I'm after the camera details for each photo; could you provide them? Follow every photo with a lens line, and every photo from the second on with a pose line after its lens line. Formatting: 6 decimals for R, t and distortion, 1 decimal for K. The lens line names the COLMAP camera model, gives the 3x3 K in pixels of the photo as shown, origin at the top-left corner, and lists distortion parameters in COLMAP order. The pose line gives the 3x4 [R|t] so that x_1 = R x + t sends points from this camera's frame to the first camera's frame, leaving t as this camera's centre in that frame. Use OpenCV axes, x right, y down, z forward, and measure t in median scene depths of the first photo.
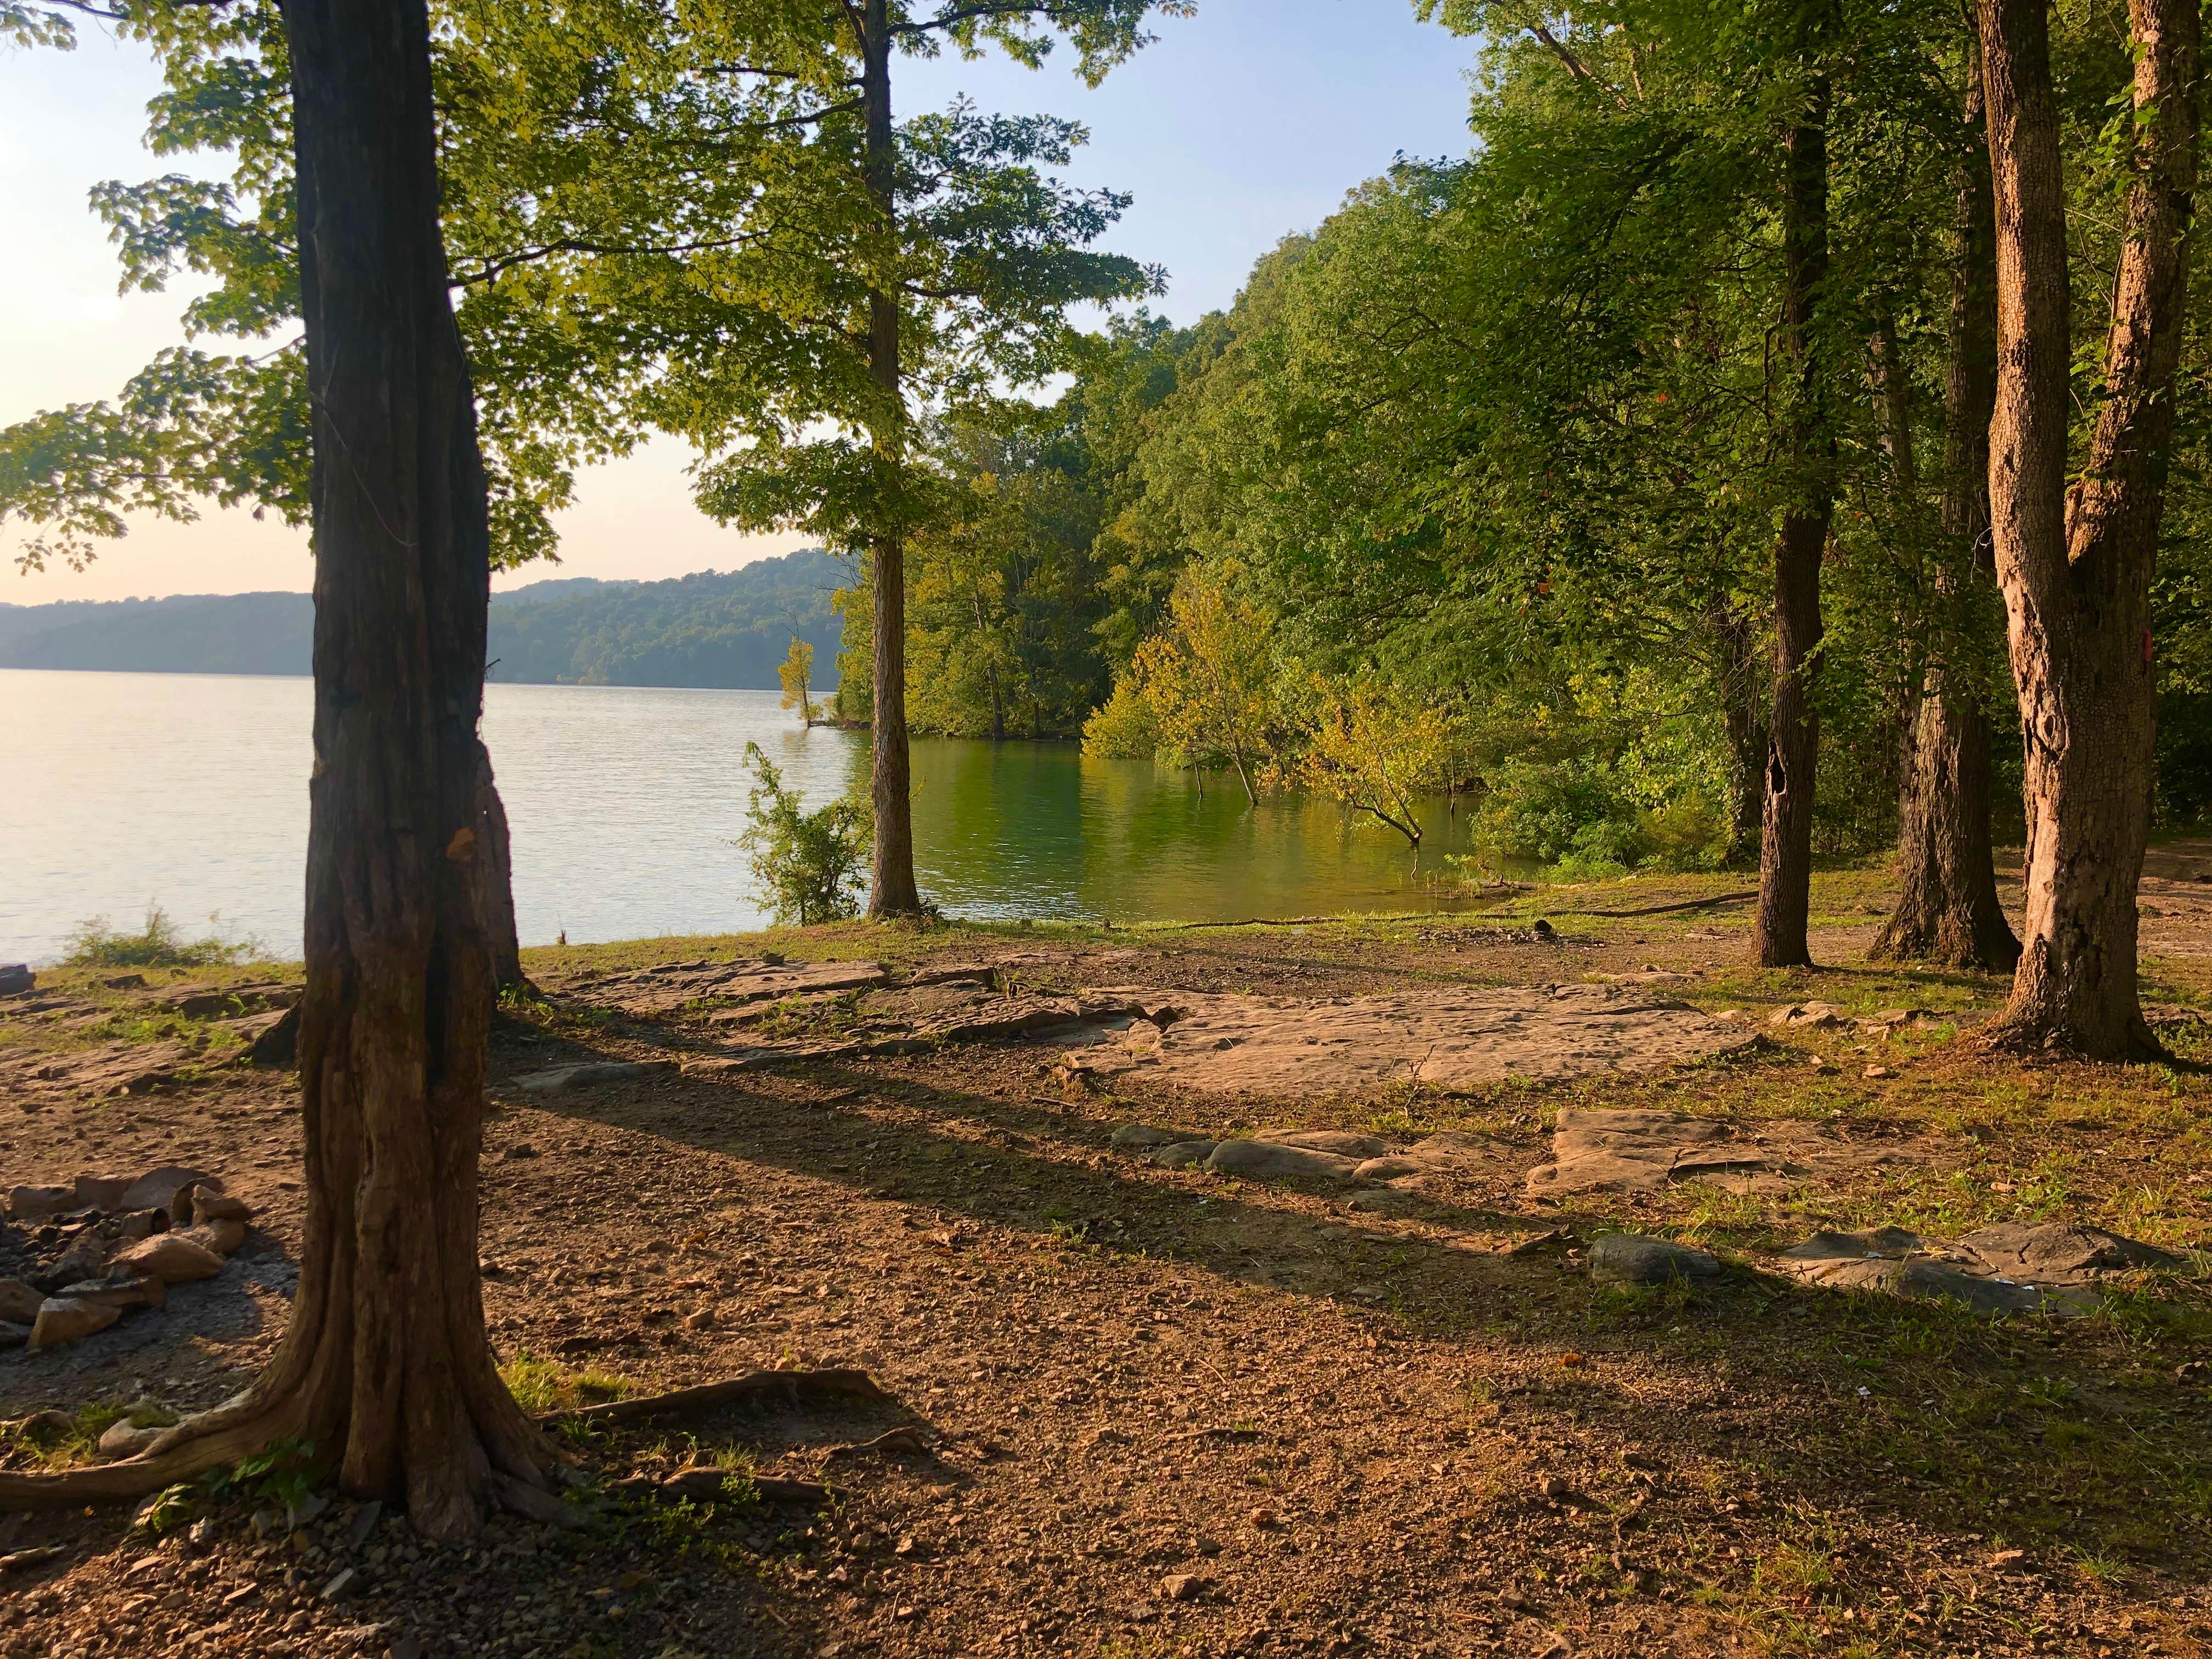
lens RADIAL K [[1980.0, 0, 1110.1], [0, 1980.0, 829.6], [0, 0, 1]] dist [0.011435, 0.019761]
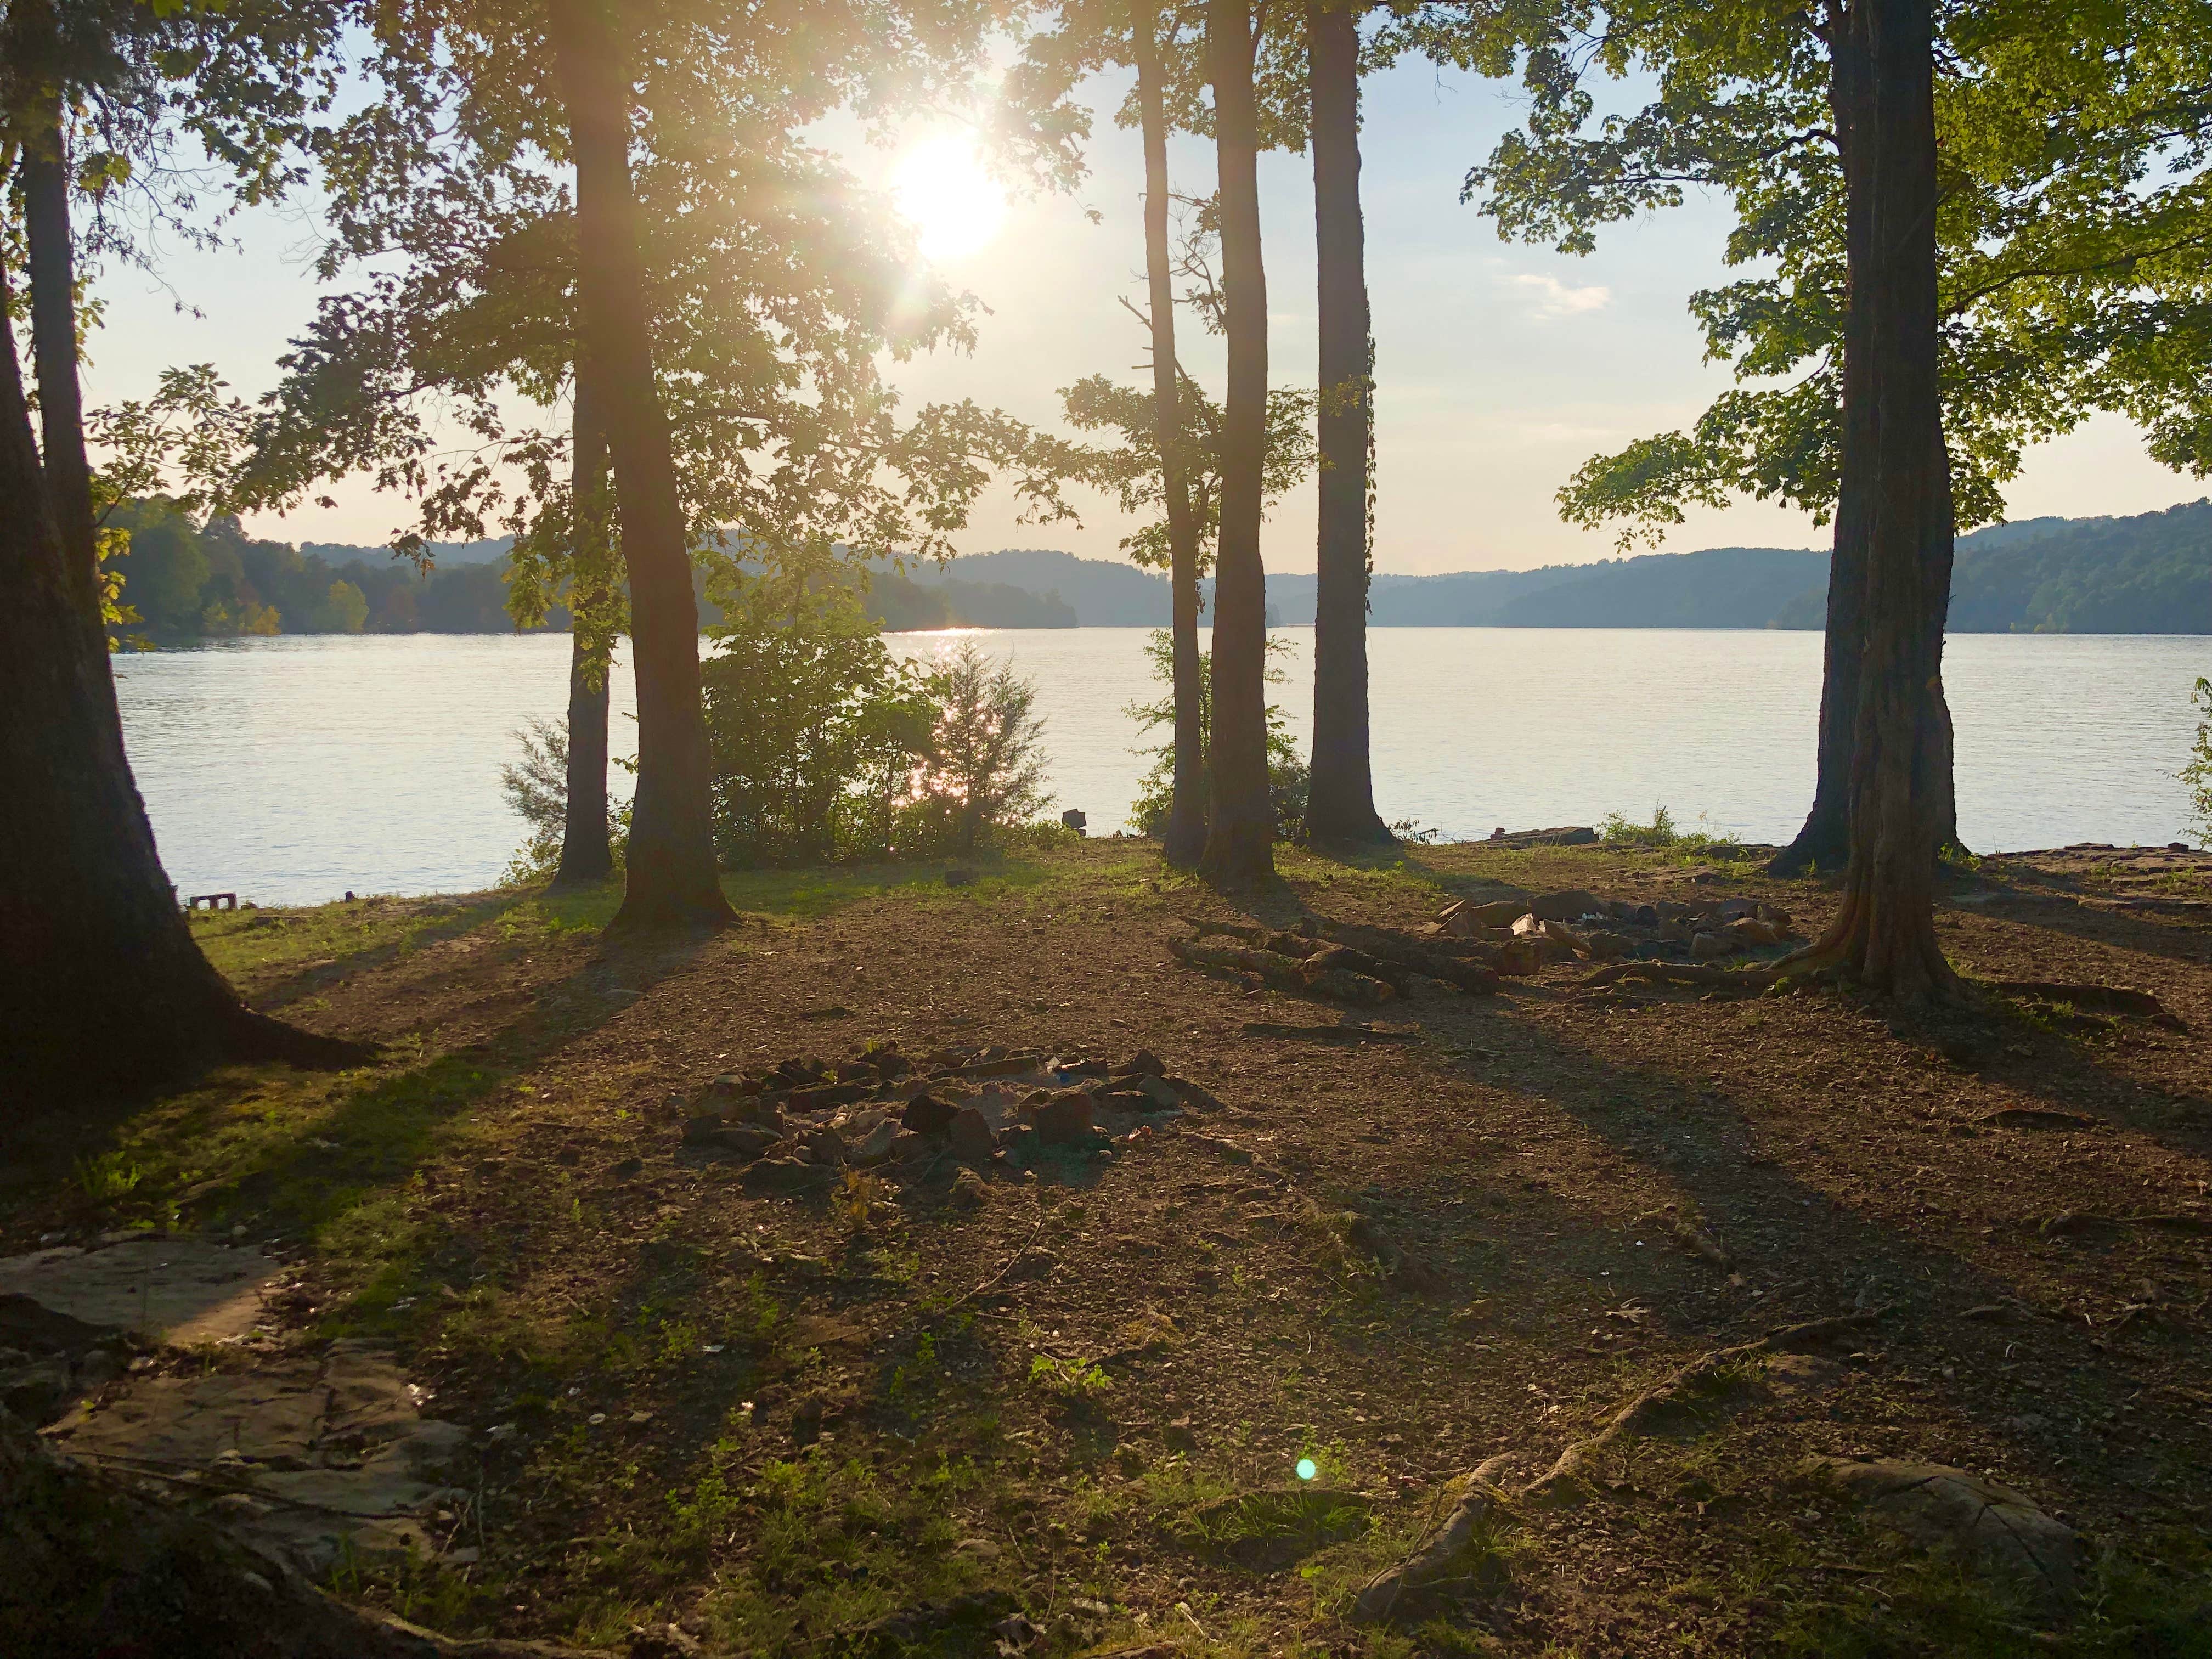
lens RADIAL K [[1980.0, 0, 1110.1], [0, 1980.0, 829.6], [0, 0, 1]] dist [0.011435, 0.019761]
pose [[0.768236, 0.049160, -0.638276, 0.109820], [-0.033431, 0.998767, 0.036687, 0.035104], [0.639293, -0.006846, 0.768932, -0.365980]]
